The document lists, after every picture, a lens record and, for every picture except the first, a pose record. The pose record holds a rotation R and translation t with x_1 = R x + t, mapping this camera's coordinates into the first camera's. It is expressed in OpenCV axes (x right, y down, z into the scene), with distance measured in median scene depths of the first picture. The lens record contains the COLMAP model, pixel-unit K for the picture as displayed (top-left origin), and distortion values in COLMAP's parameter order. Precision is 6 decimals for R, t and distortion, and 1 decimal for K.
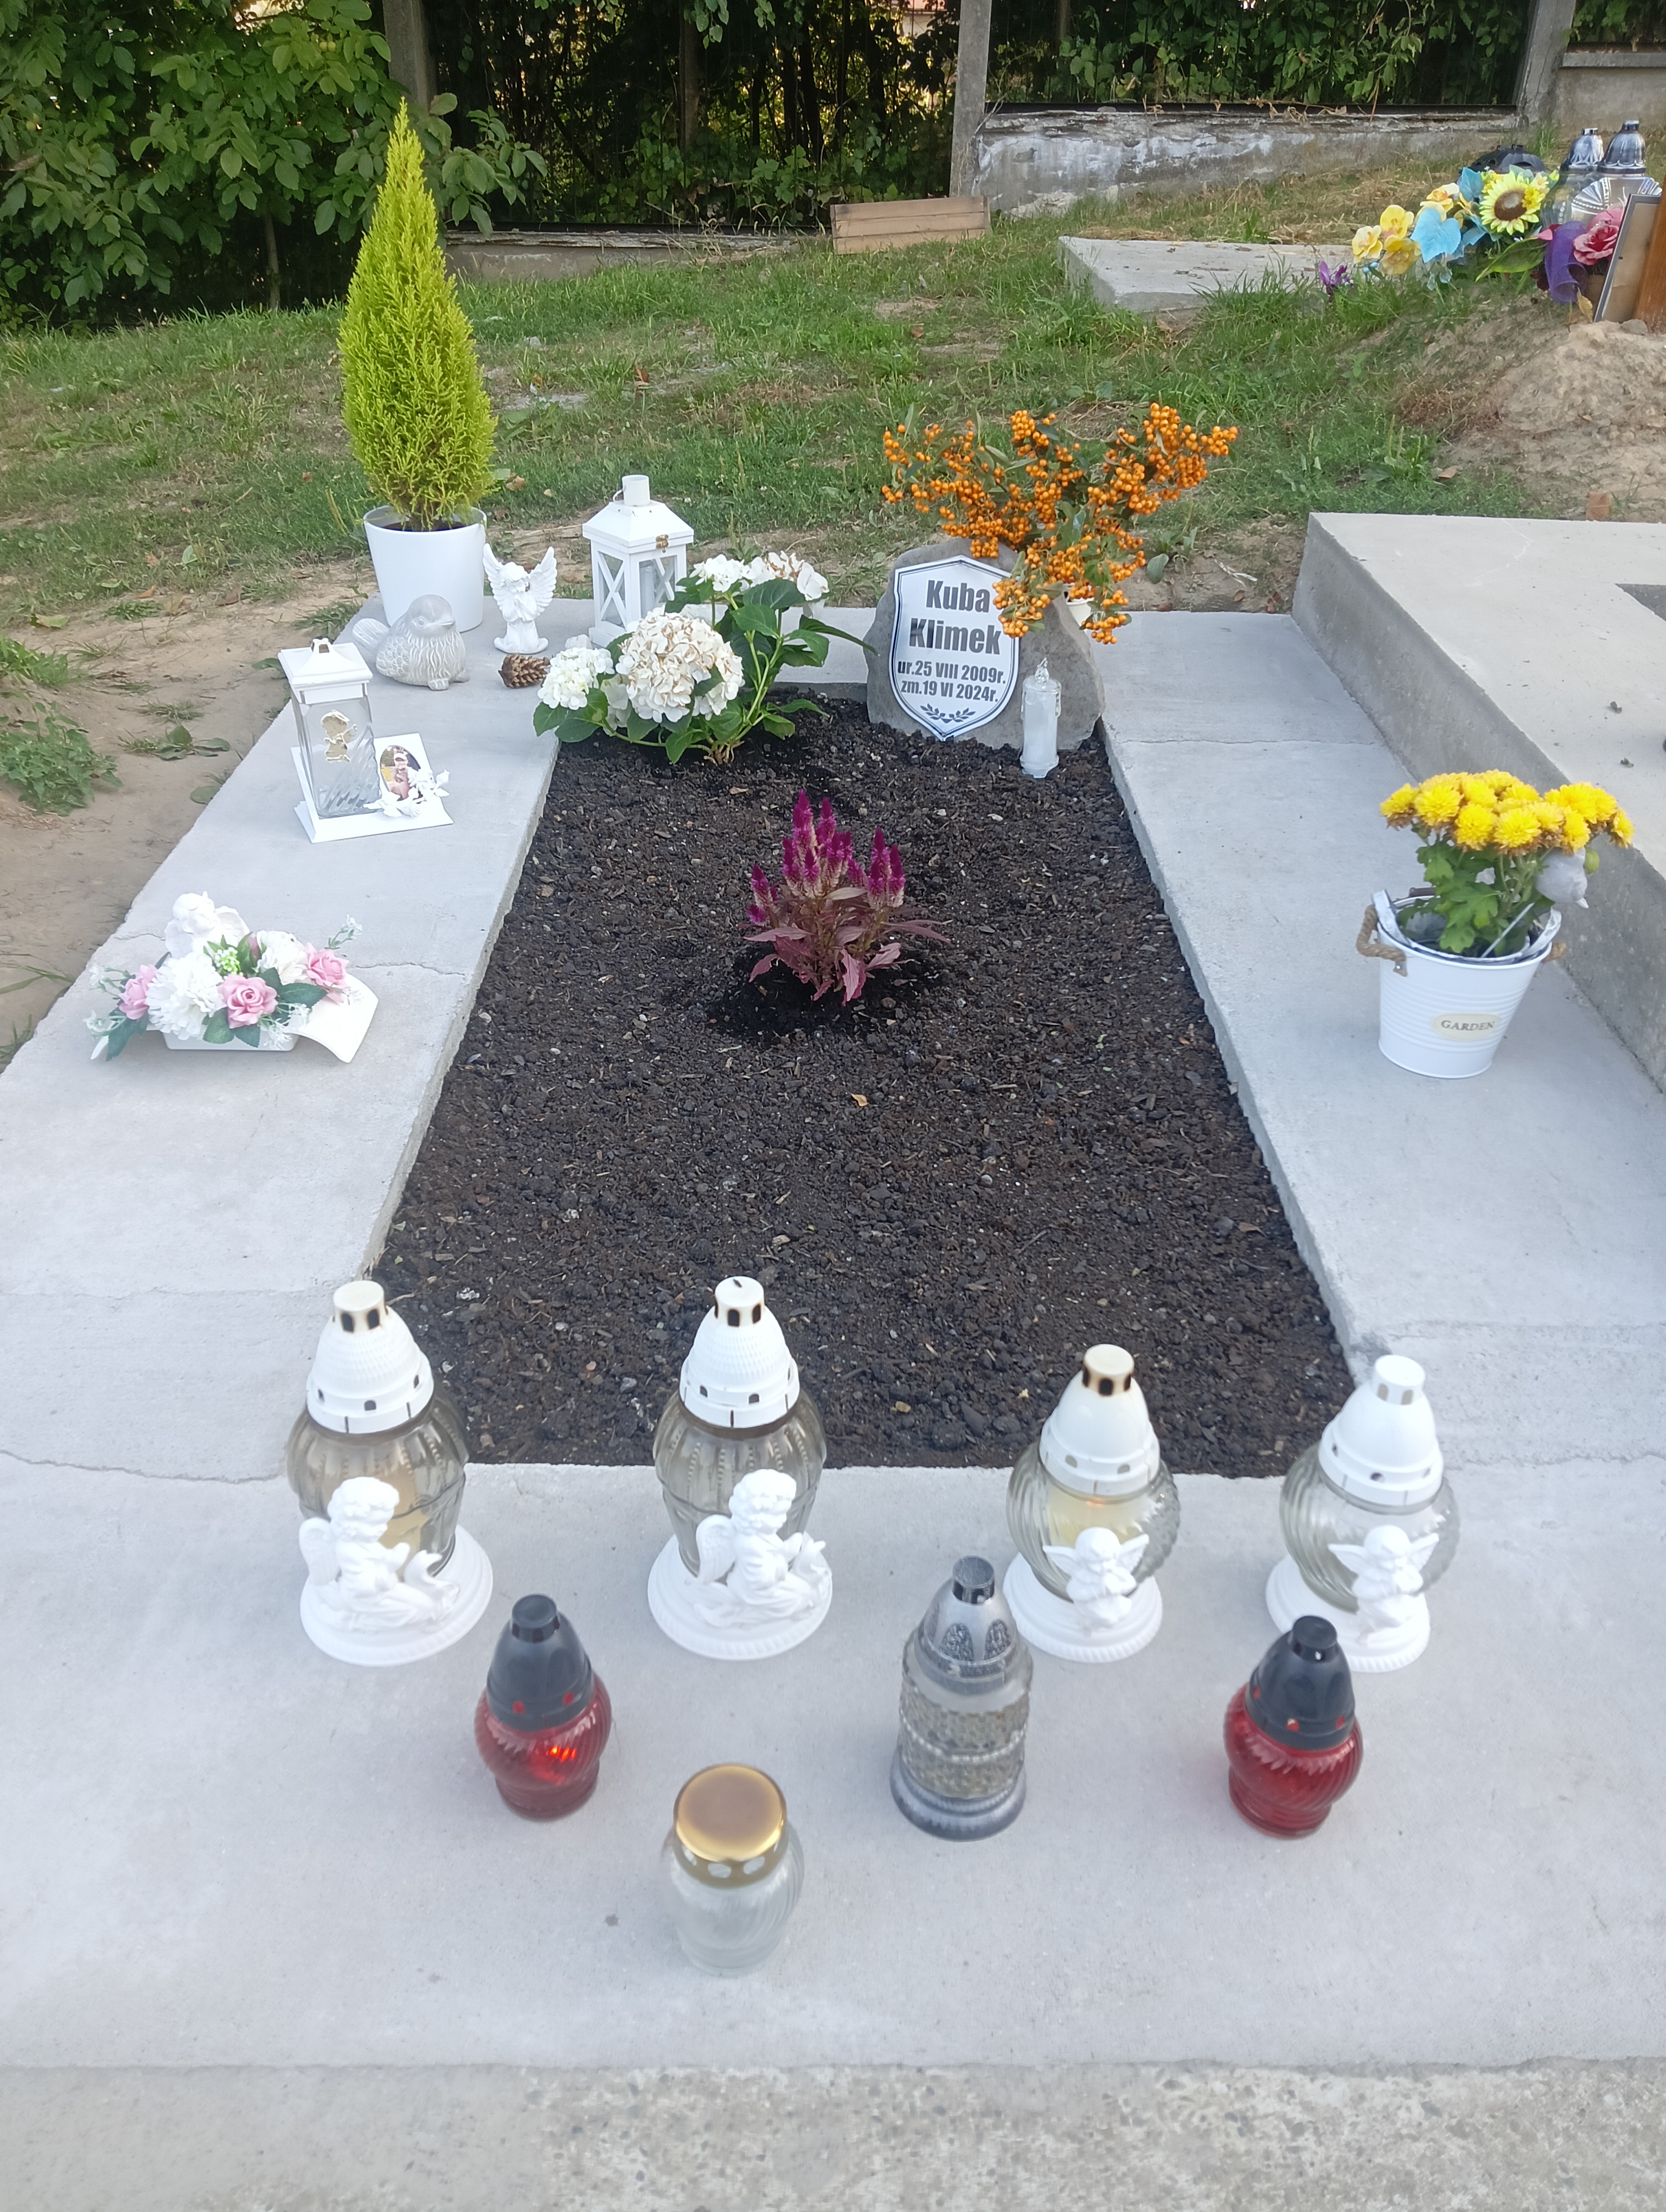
lens RADIAL K [[1867.9, 0, 799.6], [0, 1867.9, 1101.1], [0, 0, 1]] dist [0.091647, -0.183160]
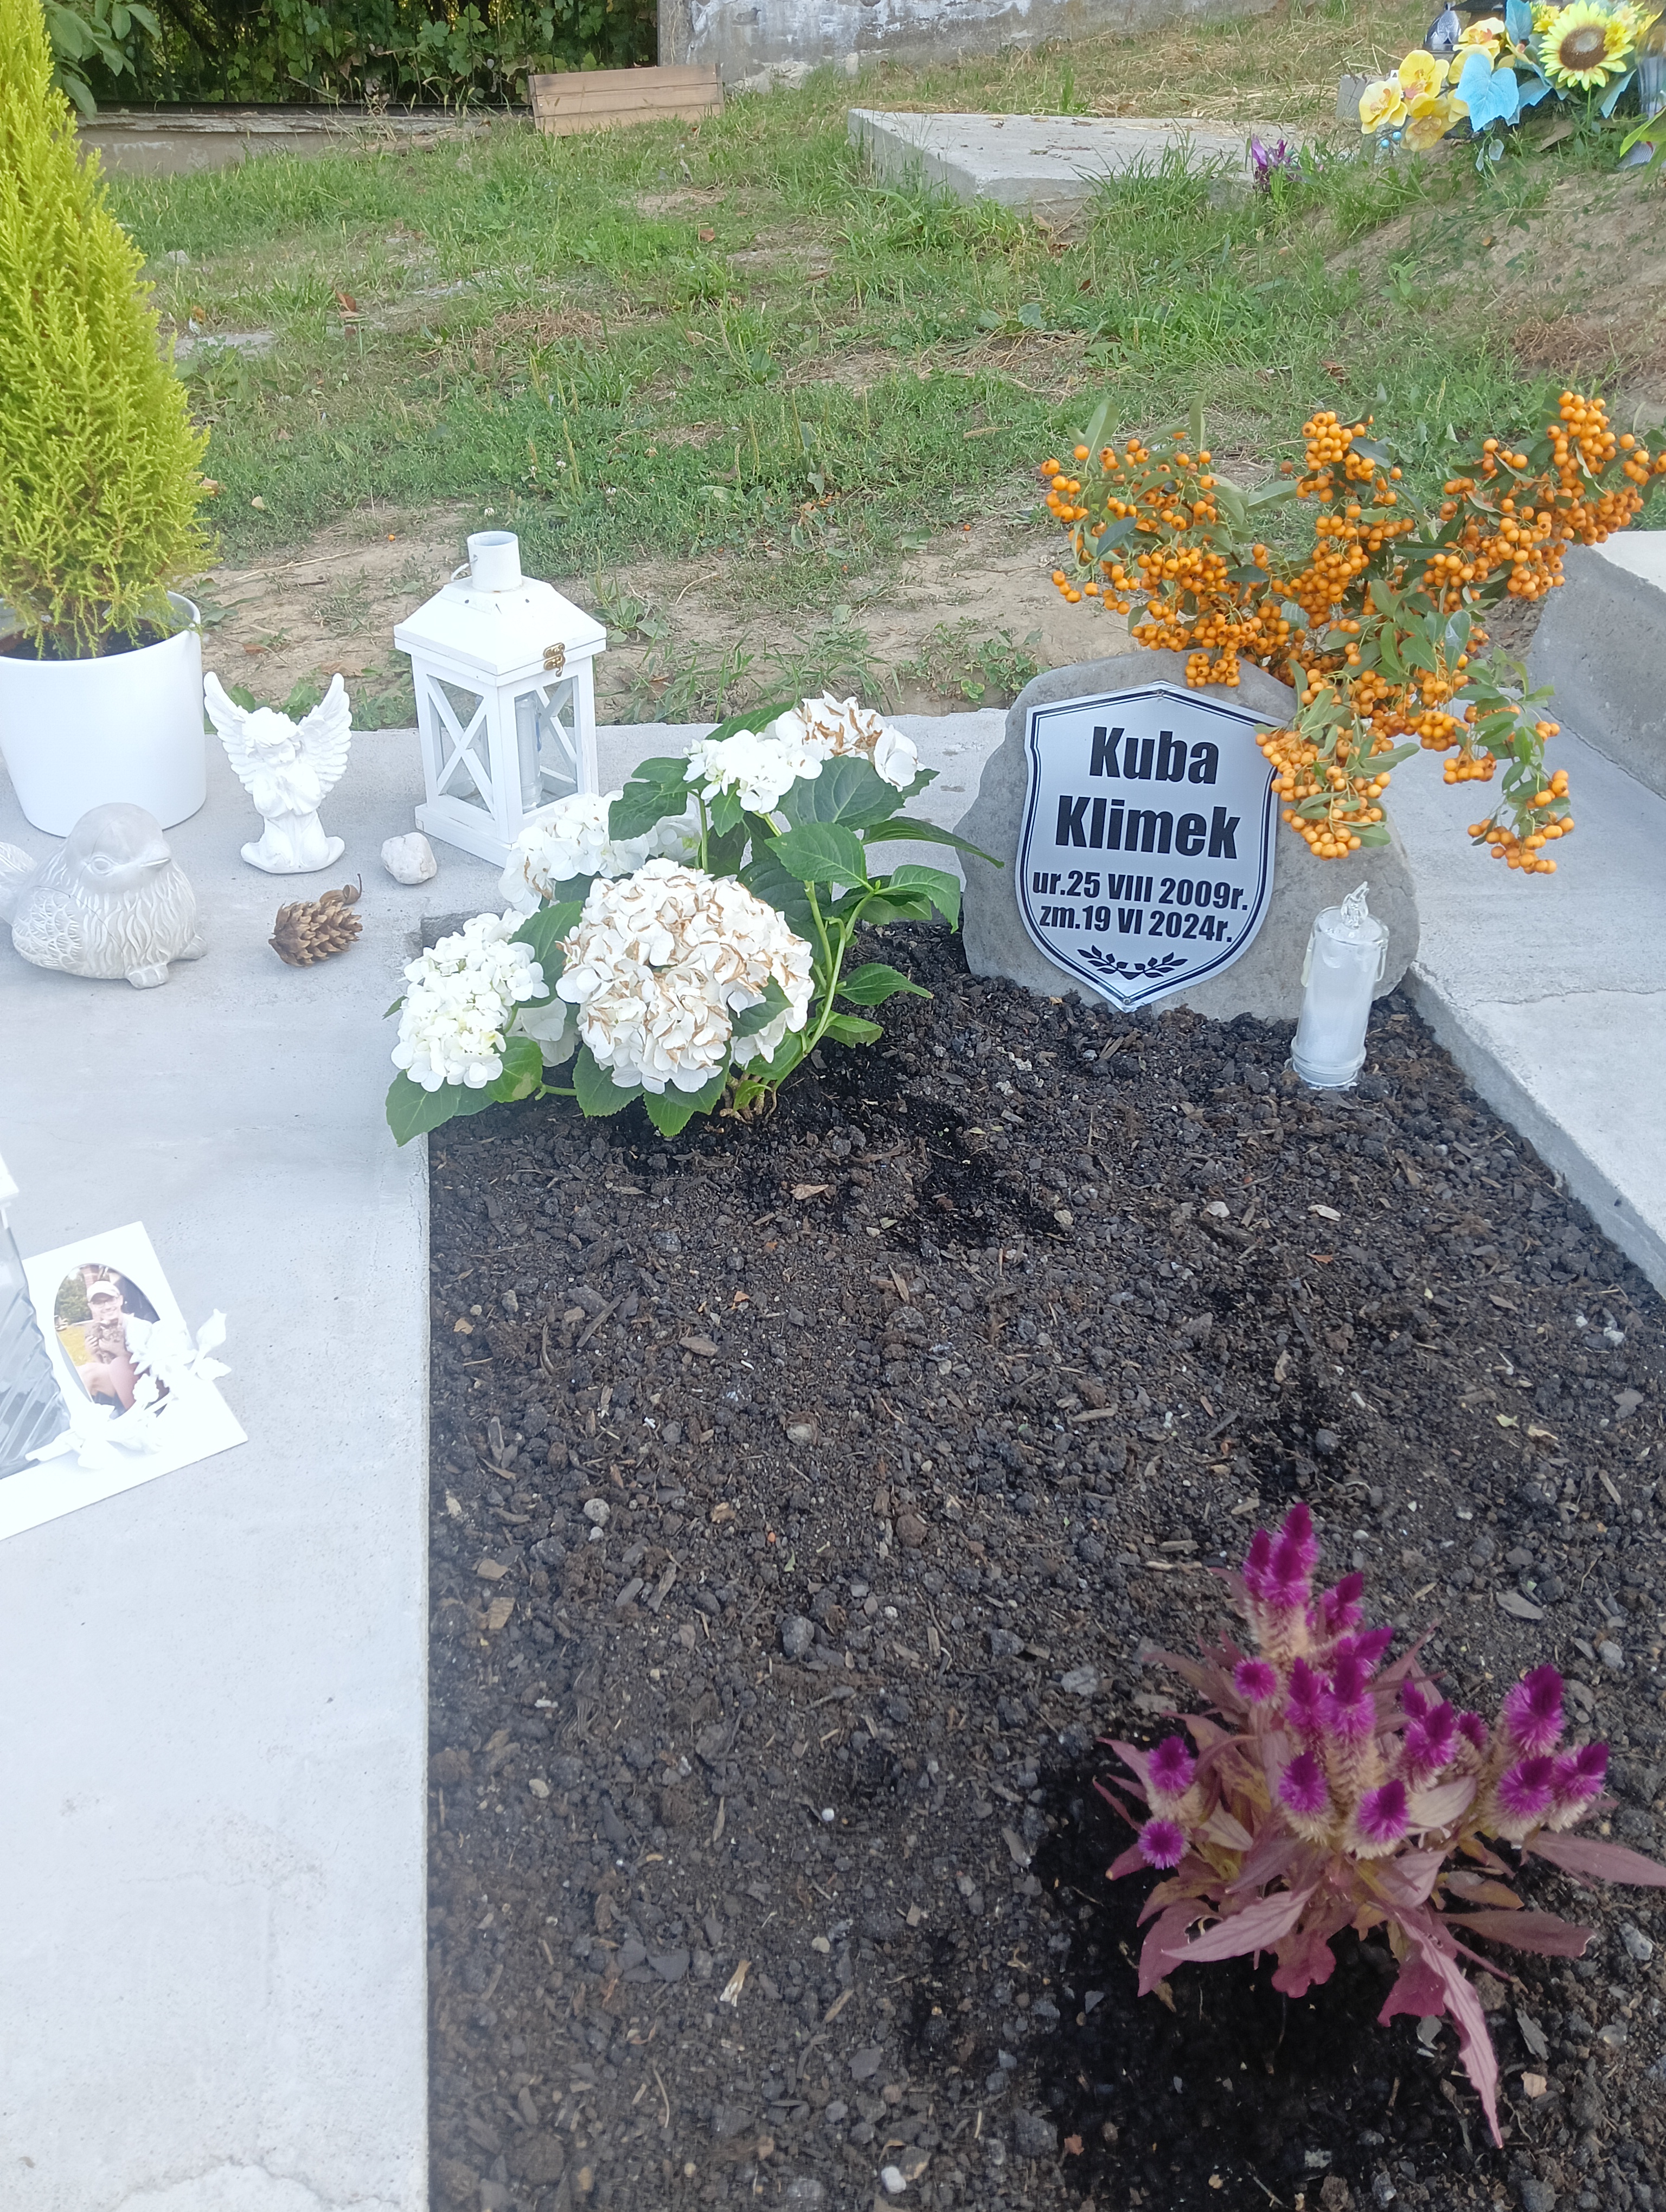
lens RADIAL K [[1878.7, 0, 825.5], [0, 1878.7, 1100.6], [0, 0, 1]] dist [0.078767, -0.122433]
pose [[0.982034, -0.091637, 0.164962, -0.066681], [0.084261, 0.995128, 0.051182, -0.131866], [-0.168848, -0.036363, 0.984971, 0.309664]]
